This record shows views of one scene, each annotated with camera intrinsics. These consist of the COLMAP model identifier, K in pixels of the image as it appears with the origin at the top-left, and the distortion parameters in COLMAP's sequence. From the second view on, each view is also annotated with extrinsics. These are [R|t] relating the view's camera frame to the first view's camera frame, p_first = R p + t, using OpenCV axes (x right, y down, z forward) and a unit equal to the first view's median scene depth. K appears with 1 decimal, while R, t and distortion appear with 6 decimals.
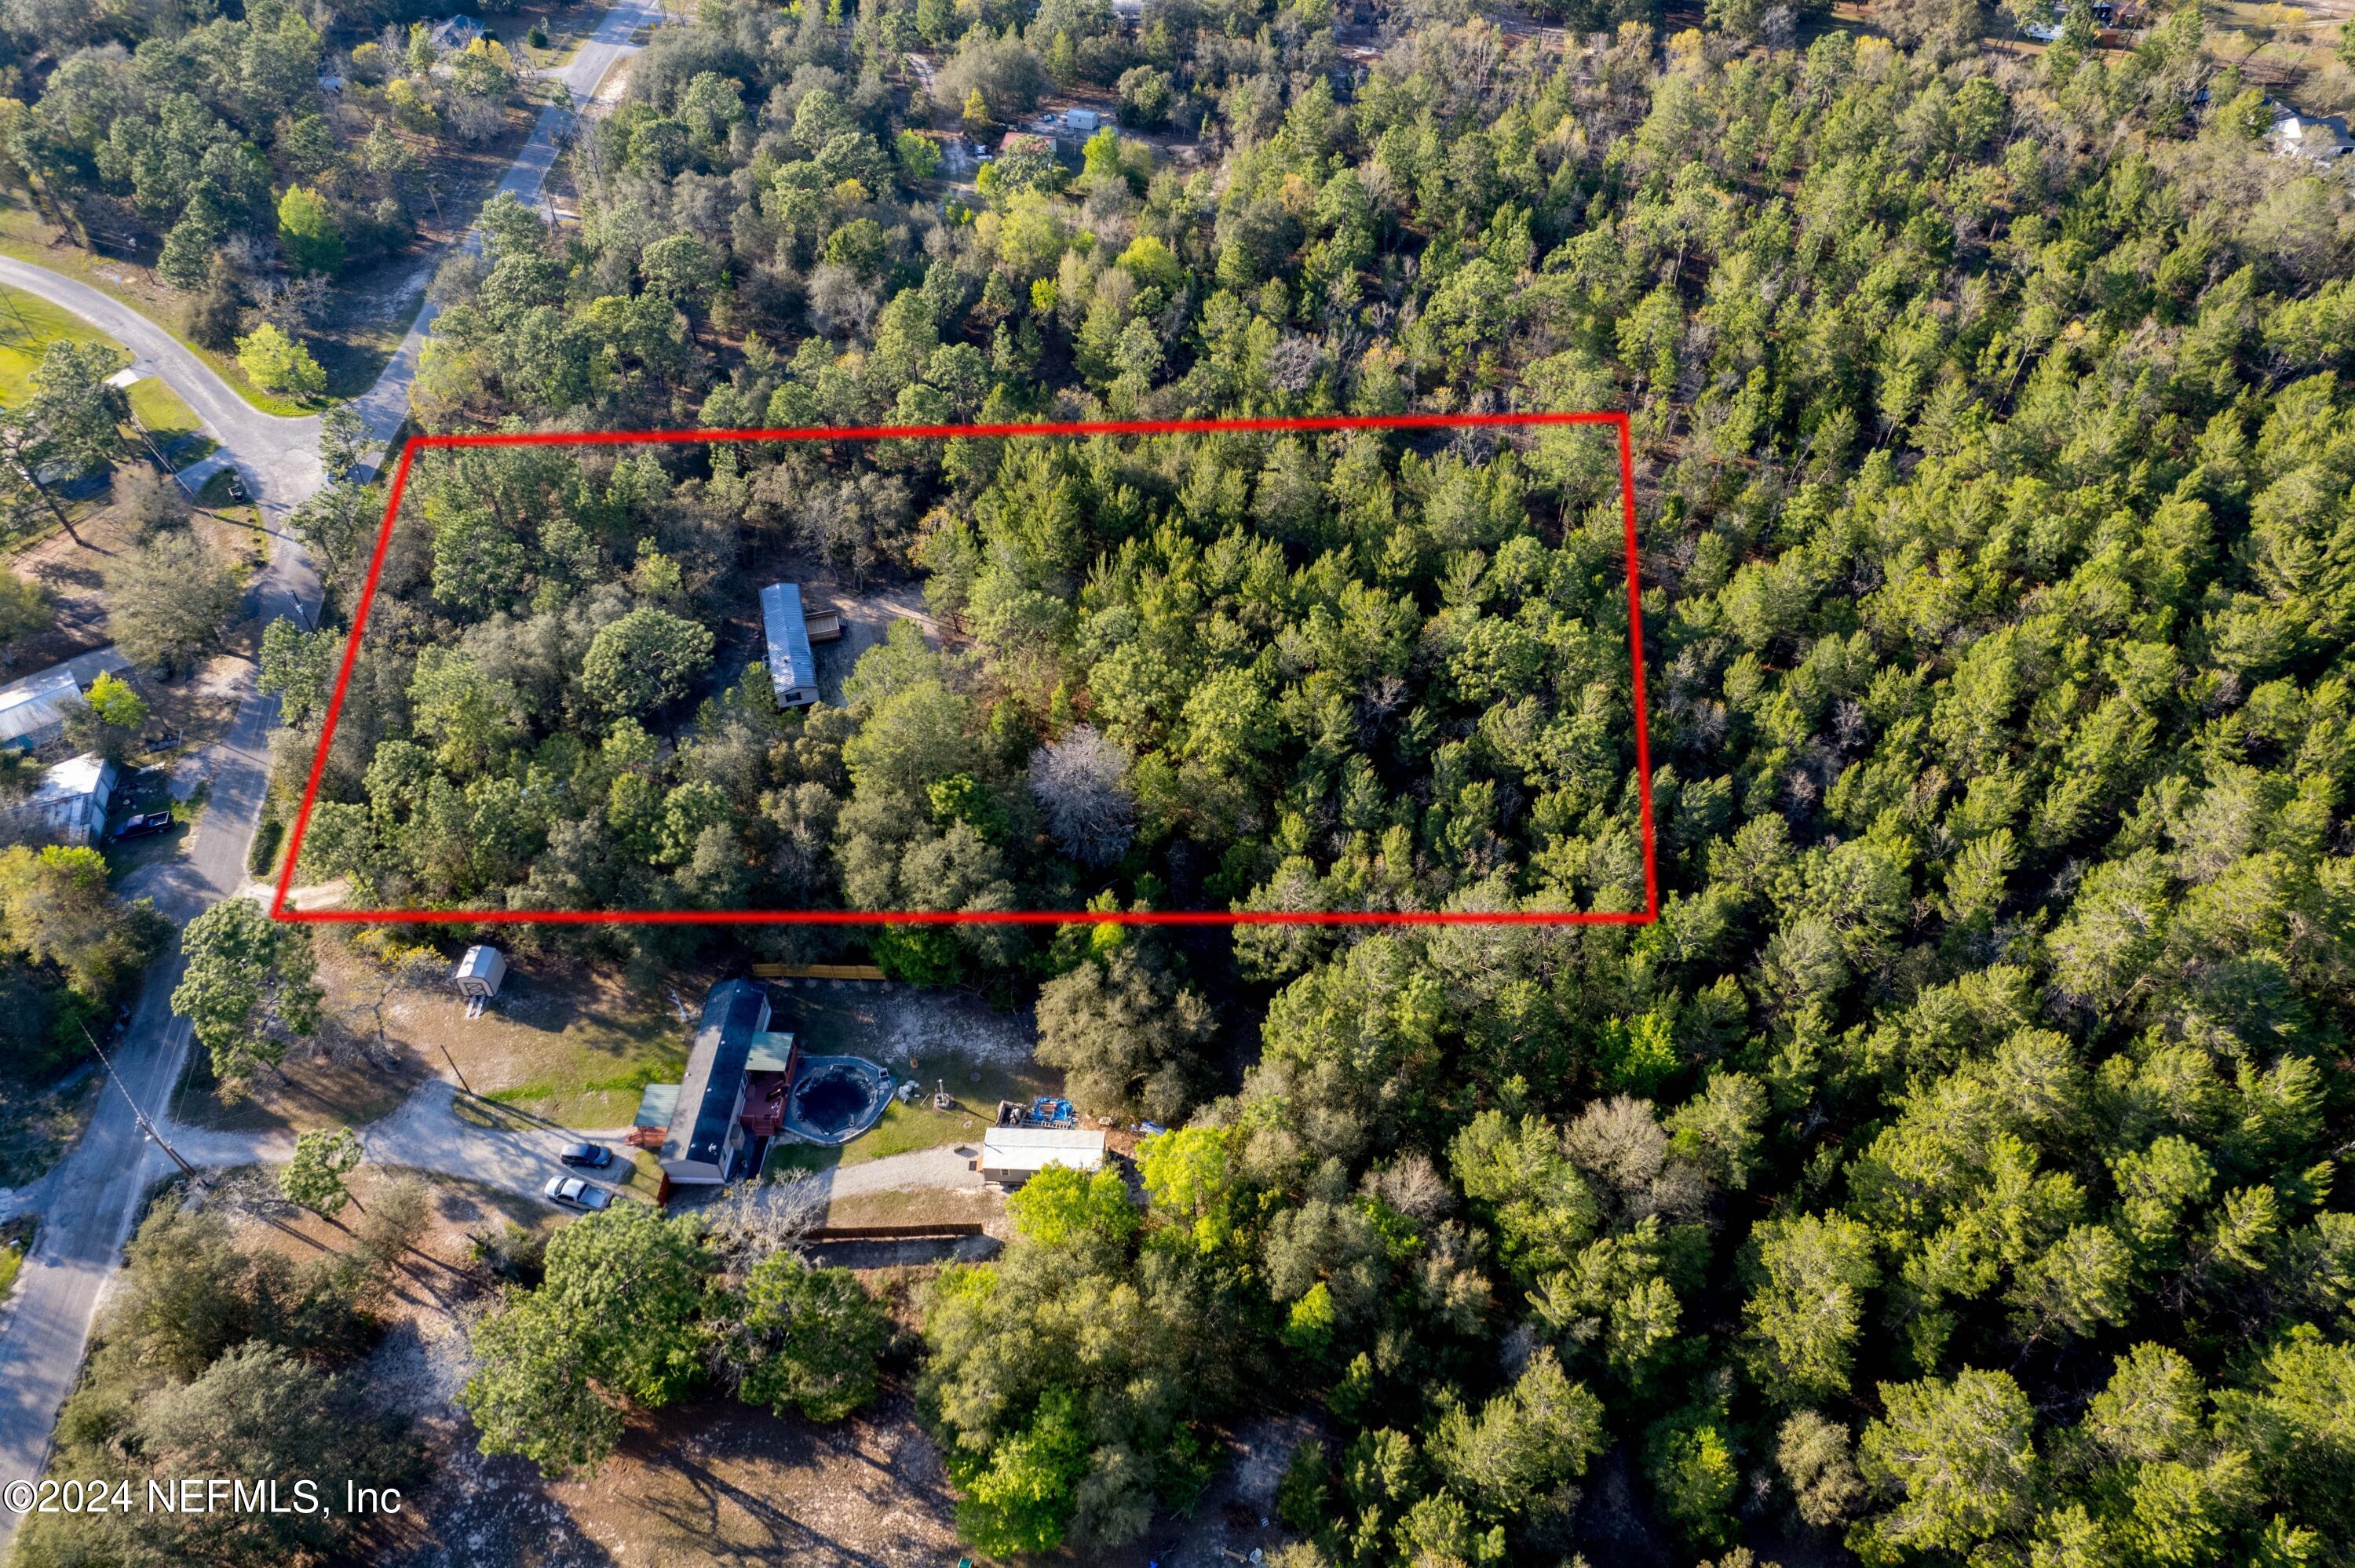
lens RADIAL K [[1492.3, 0, 1177.5], [0, 1492.3, 784.0], [0, 0, 1]] dist [-0.078428, 0.073065]
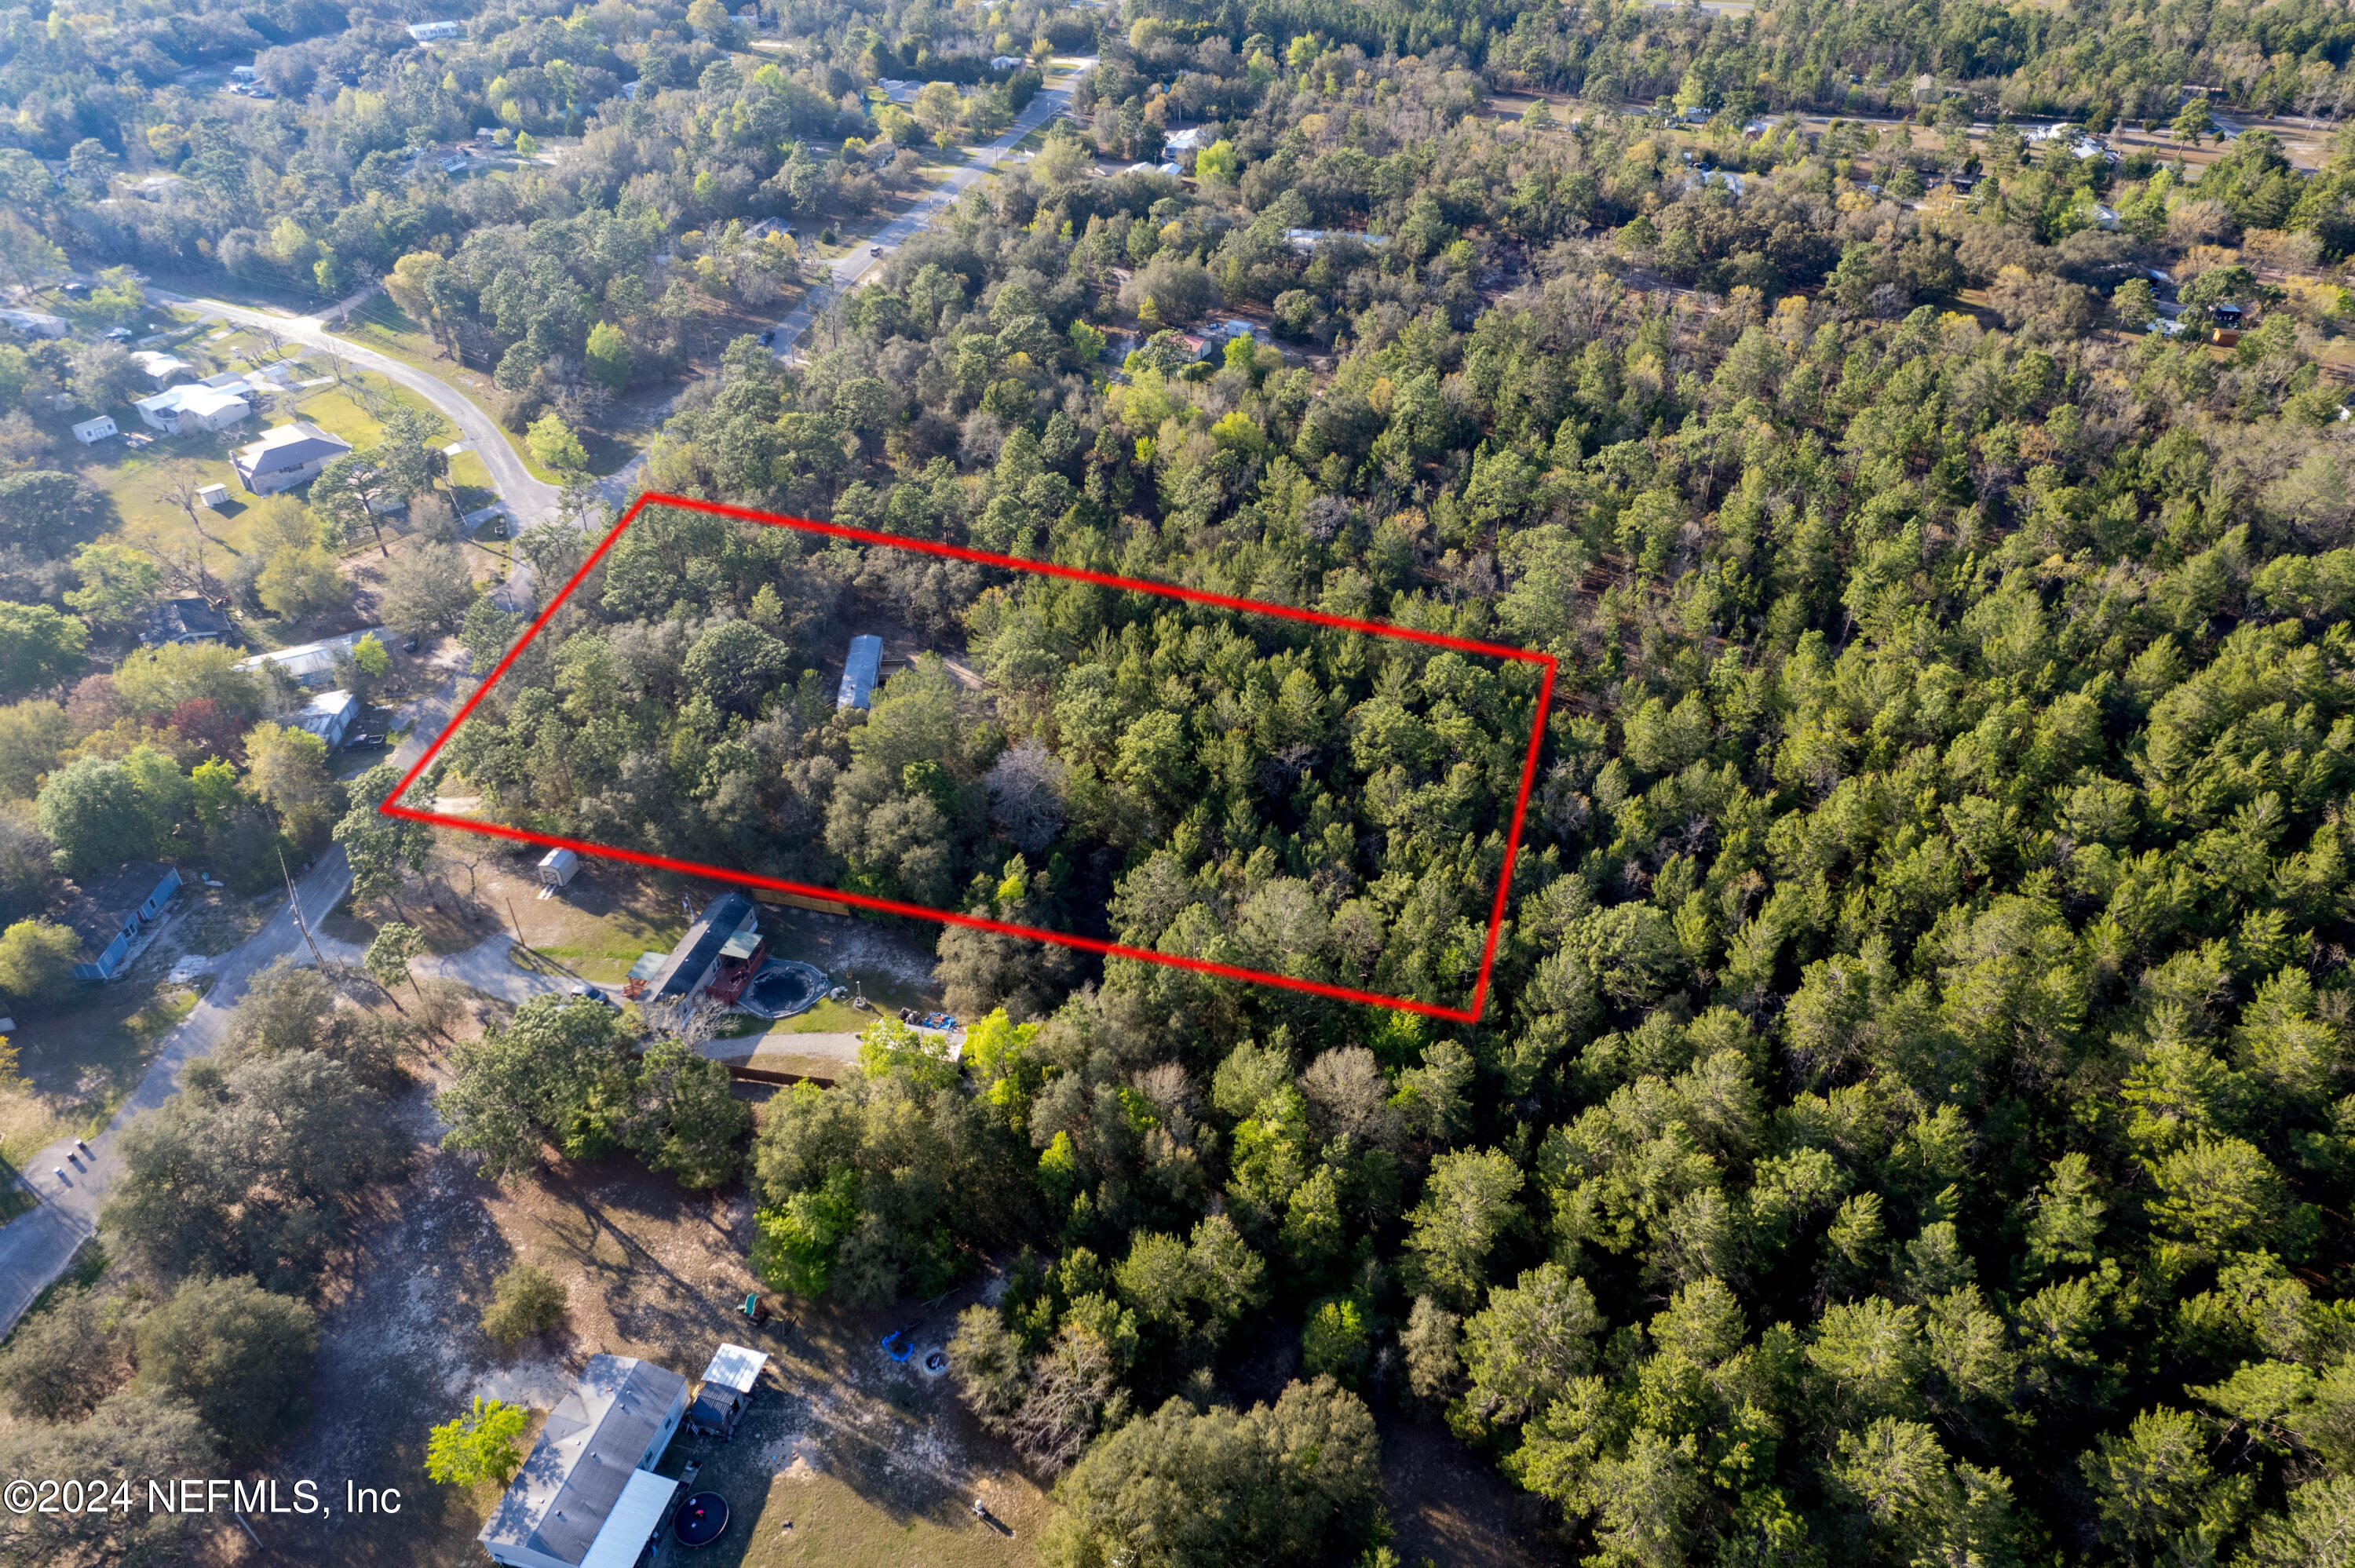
lens RADIAL K [[1398.4, 0, 1114.5], [0, 1398.4, 717.2], [0, 0, 1]] dist [-0.074452, 0.056829]
pose [[0.977750, 0.122265, -0.170462, 0.165755], [-0.148372, 0.977501, -0.149928, 0.089957], [0.148295, 0.171884, 0.973891, -0.118194]]
